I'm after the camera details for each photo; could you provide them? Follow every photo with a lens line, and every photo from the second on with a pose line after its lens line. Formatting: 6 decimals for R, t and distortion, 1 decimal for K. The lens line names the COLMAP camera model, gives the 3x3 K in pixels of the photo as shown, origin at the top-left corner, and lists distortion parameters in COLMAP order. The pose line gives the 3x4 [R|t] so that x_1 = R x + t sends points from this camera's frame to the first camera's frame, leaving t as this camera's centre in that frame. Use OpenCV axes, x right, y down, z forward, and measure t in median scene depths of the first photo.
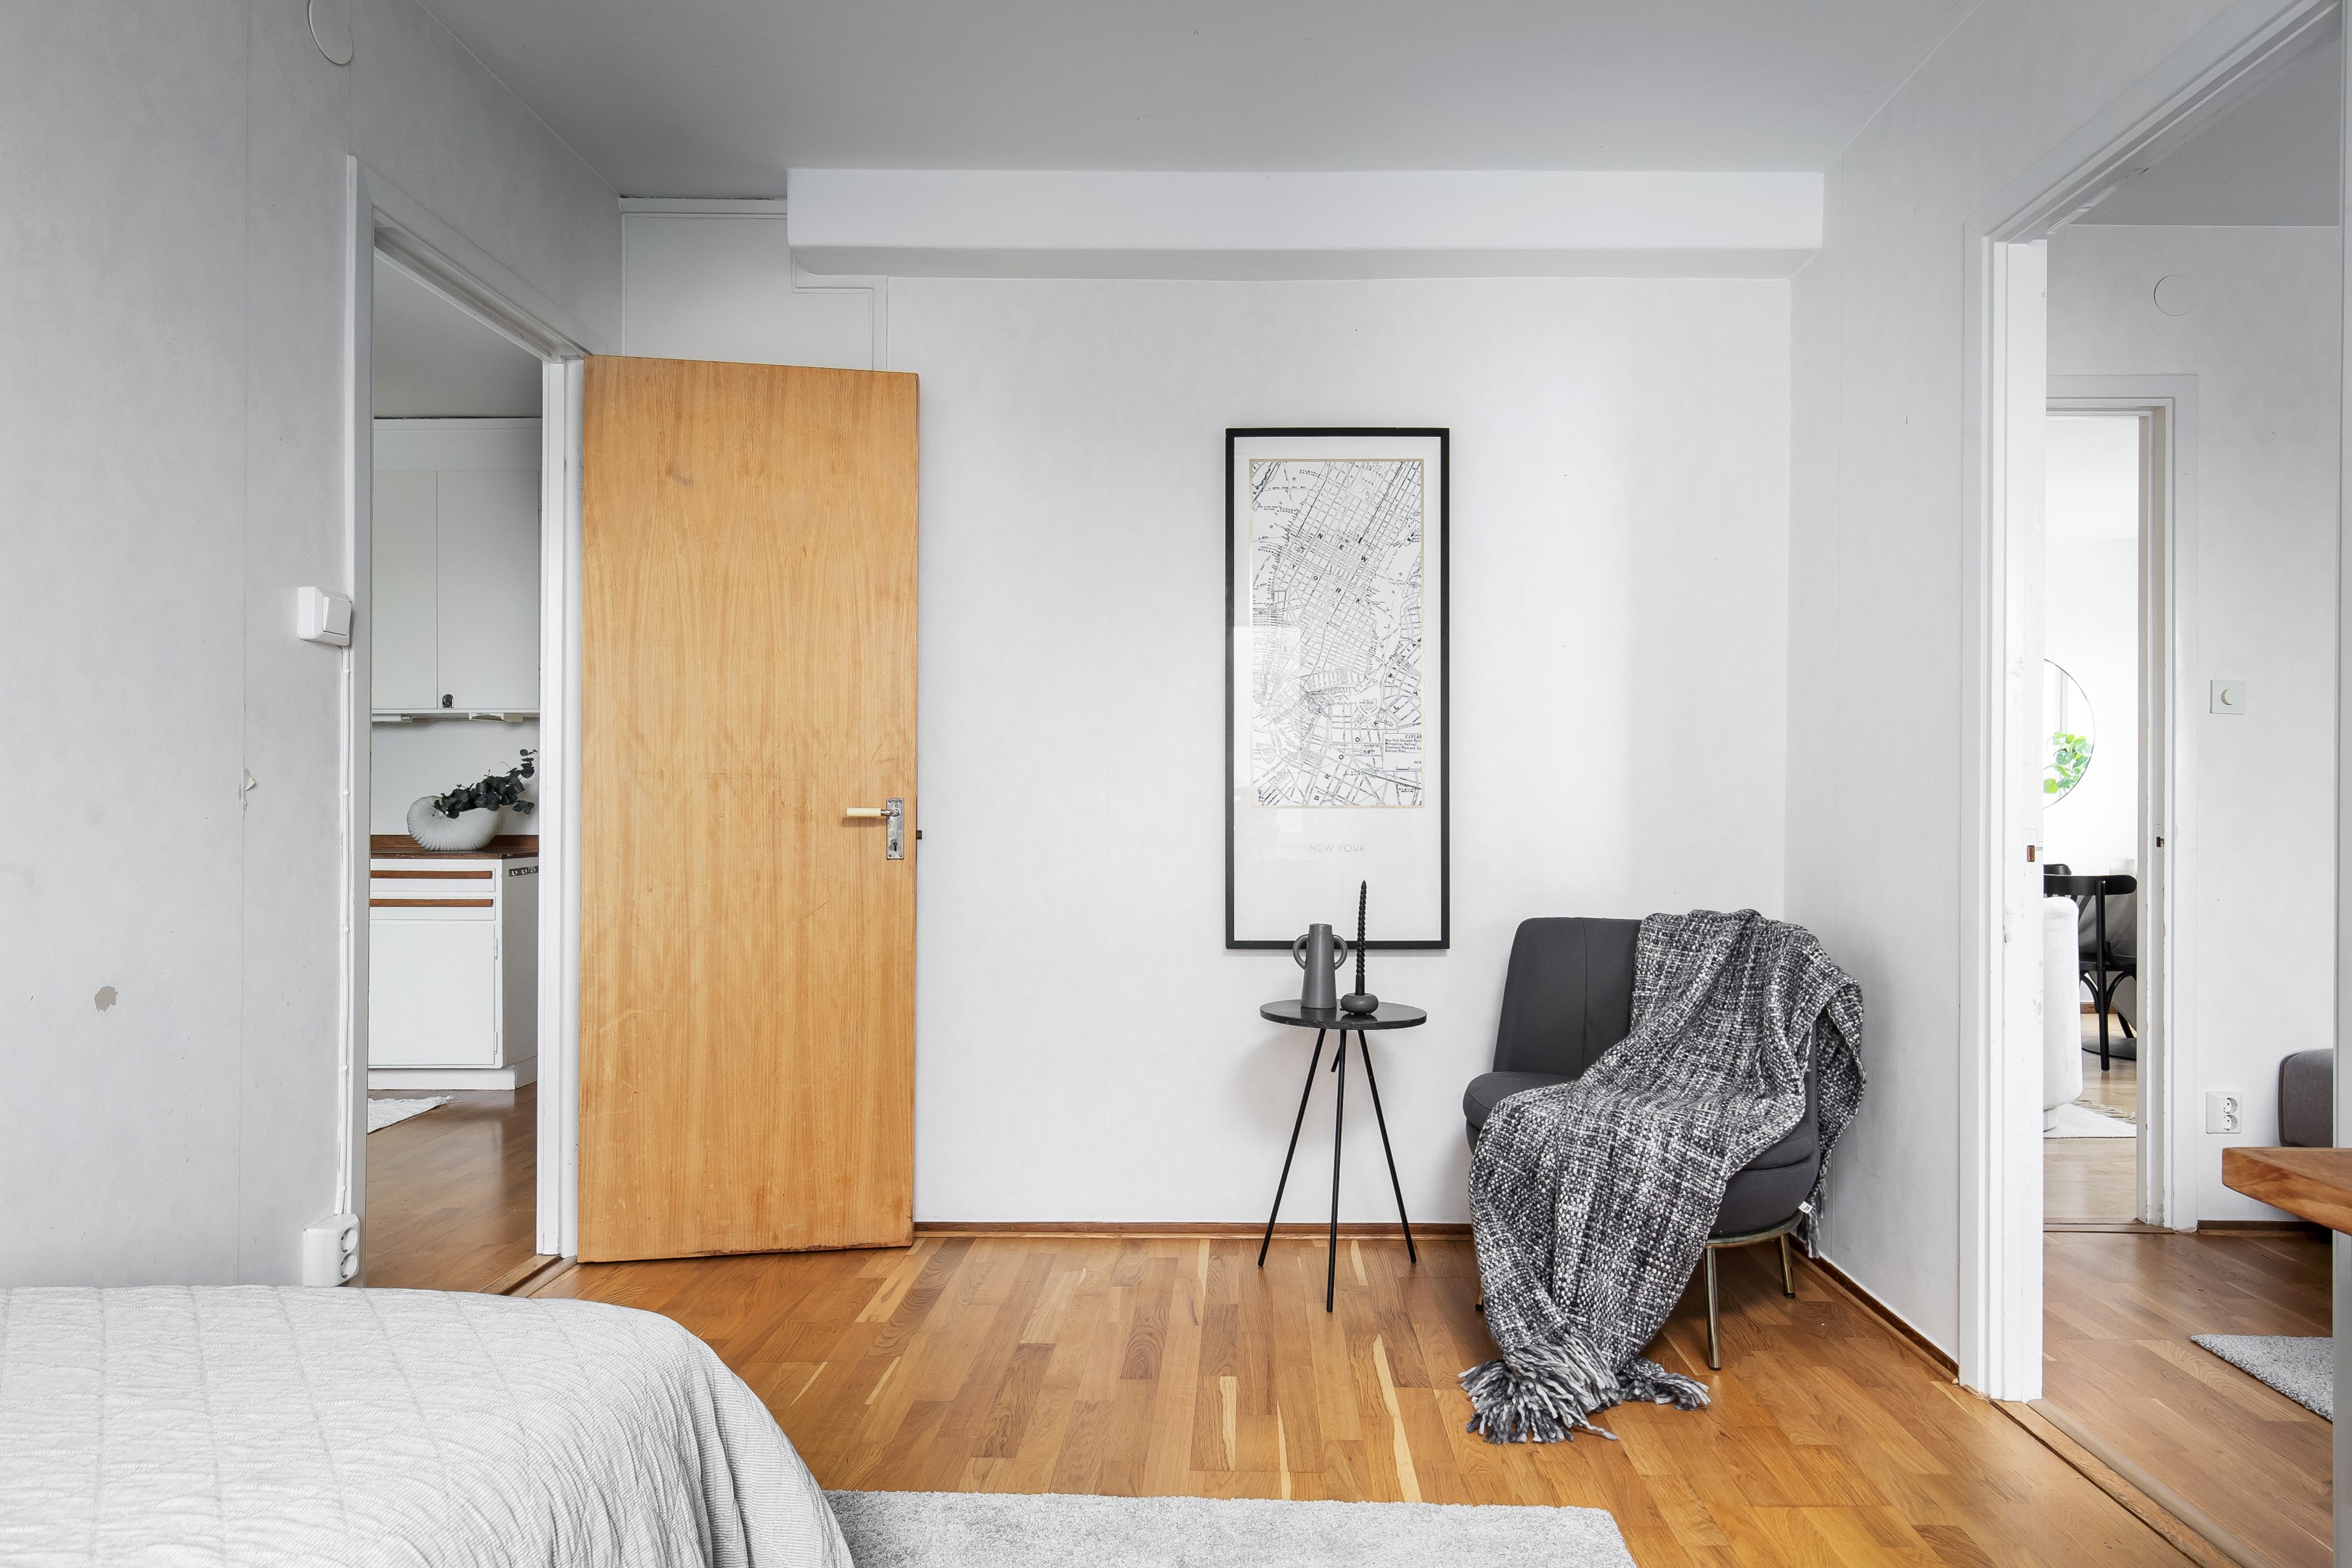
lens RADIAL K [[1331.8, 0, 1190.9], [0, 1331.8, 801.6], [0, 0, 1]] dist [0.005216, 0.001757]
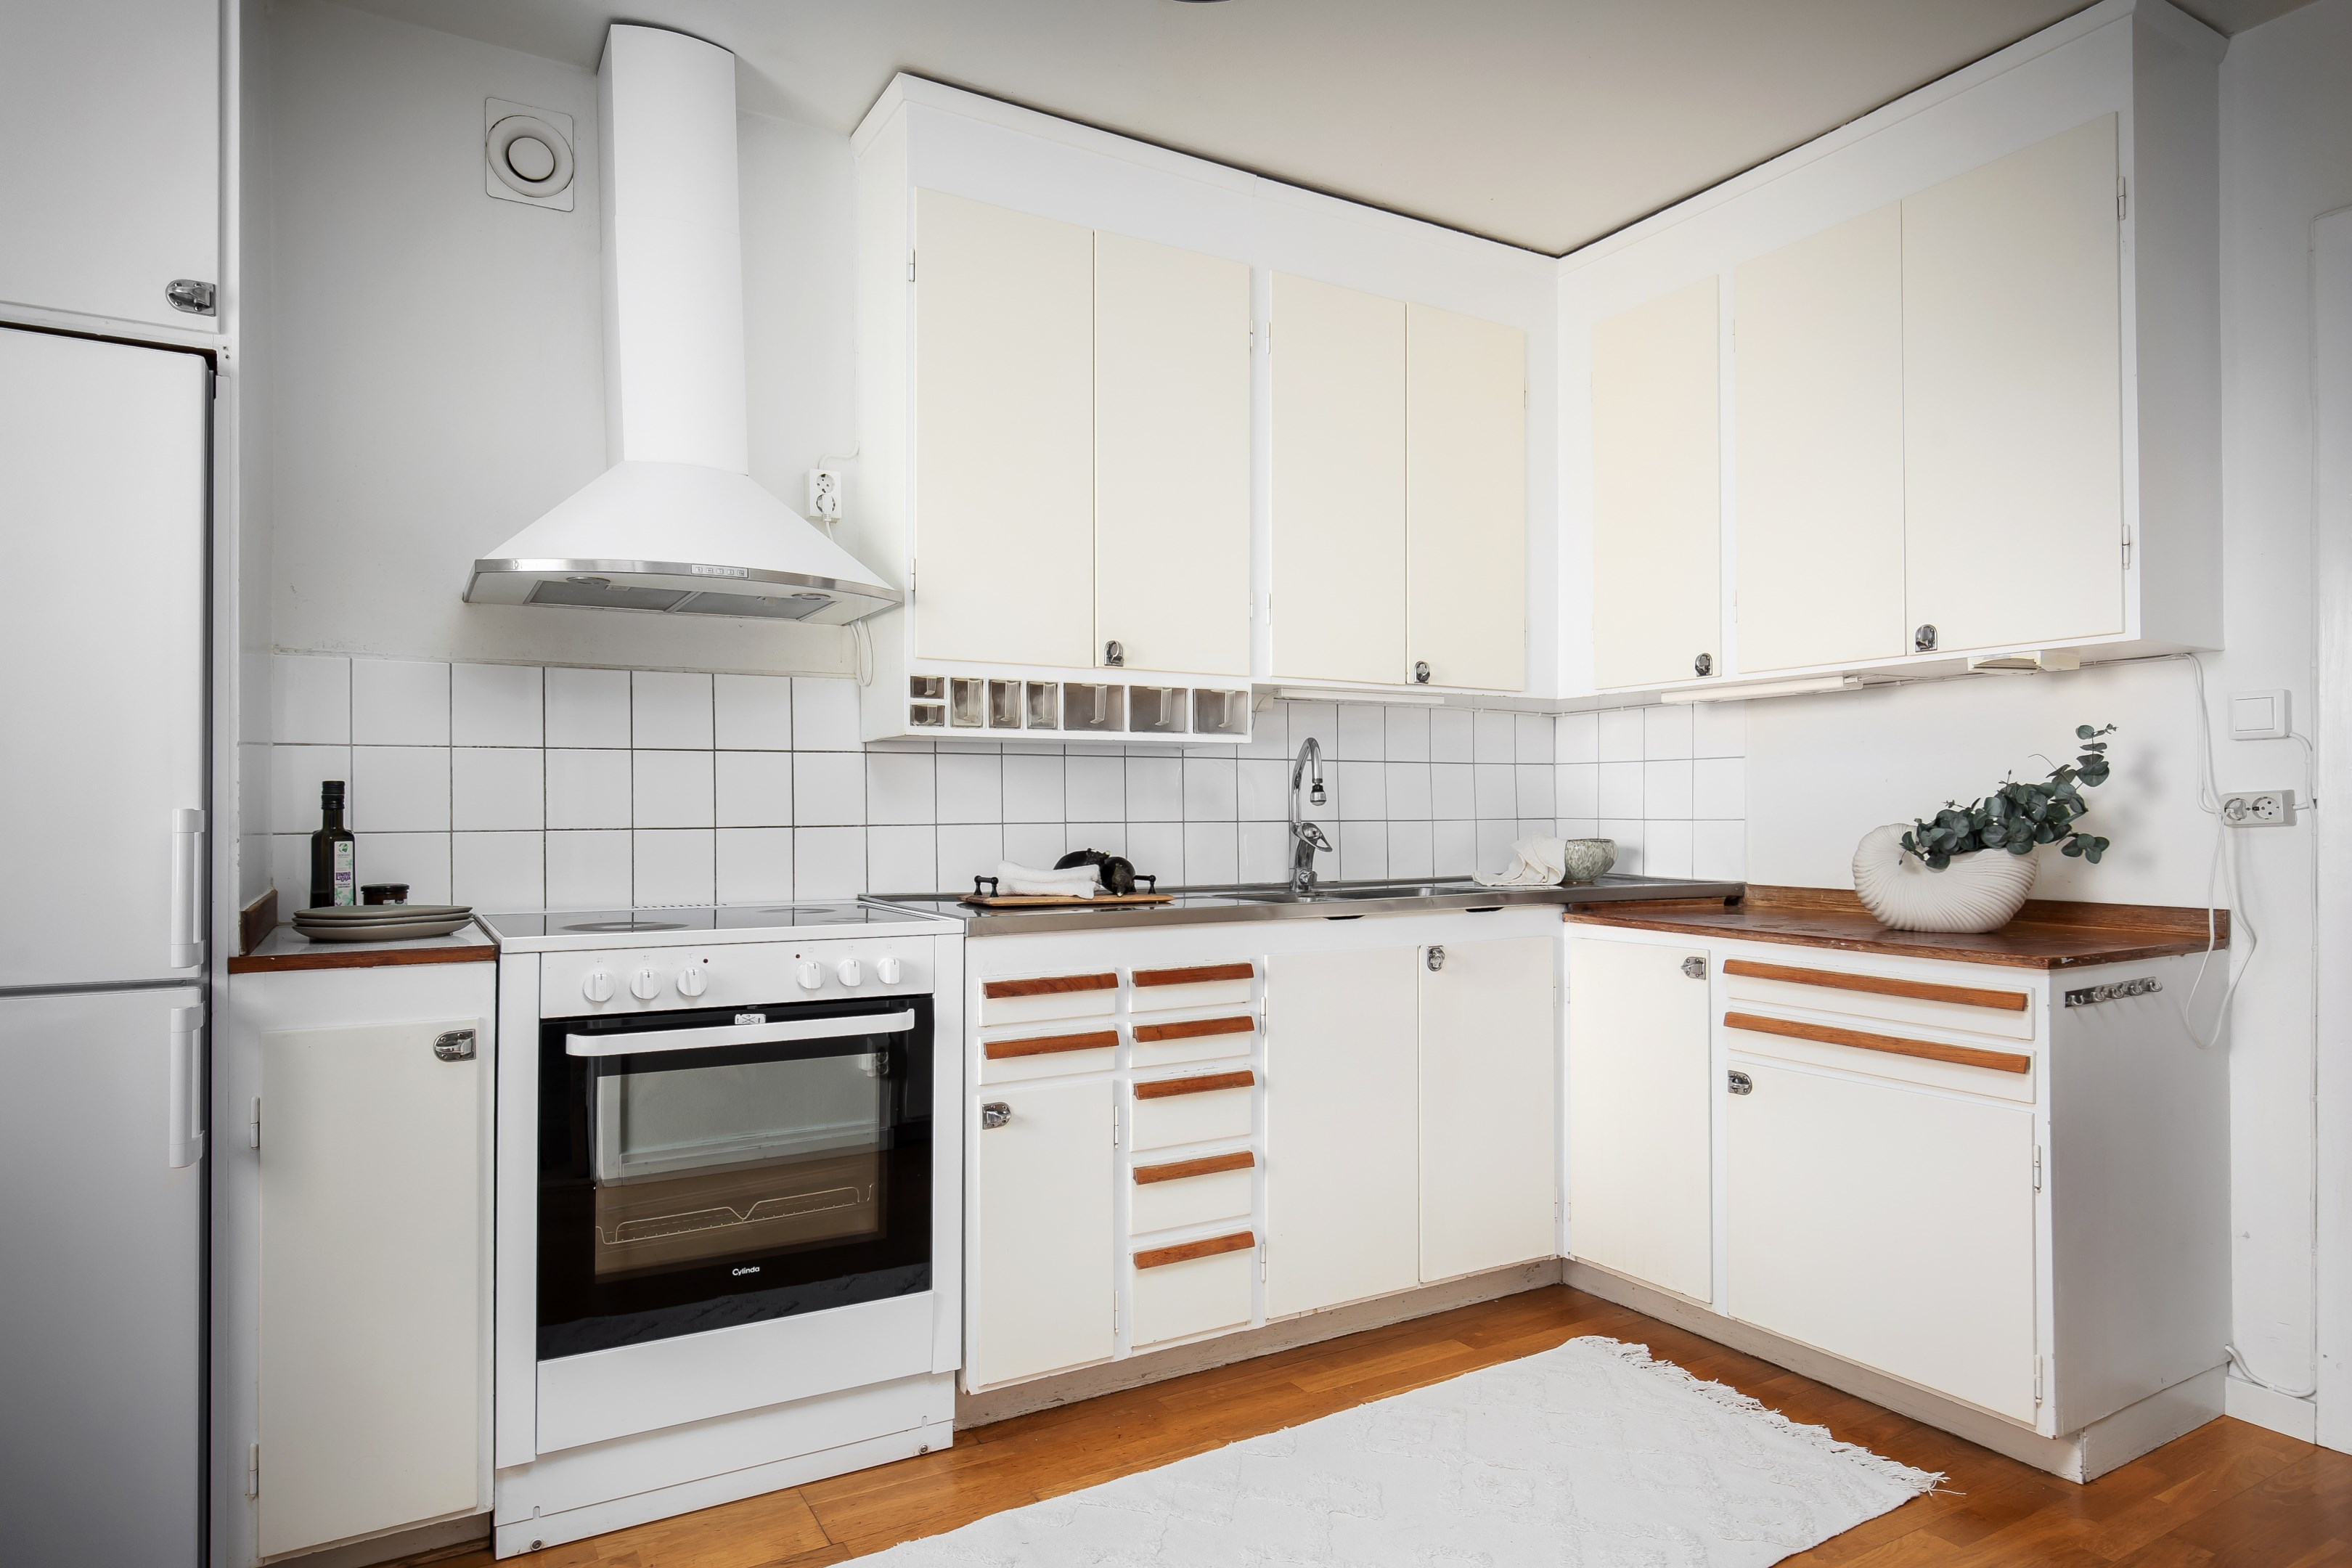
lens RADIAL K [[1375.4, 0, 1183.3], [0, 1375.4, 789.3], [0, 0, 1]] dist [-0.007173, -0.000118]
pose [[0.544575, -0.001734, -0.838710, -0.272061], [0.005713, 0.999982, 0.001643, -0.019681], [0.838693, -0.005687, 0.544576, 0.475960]]
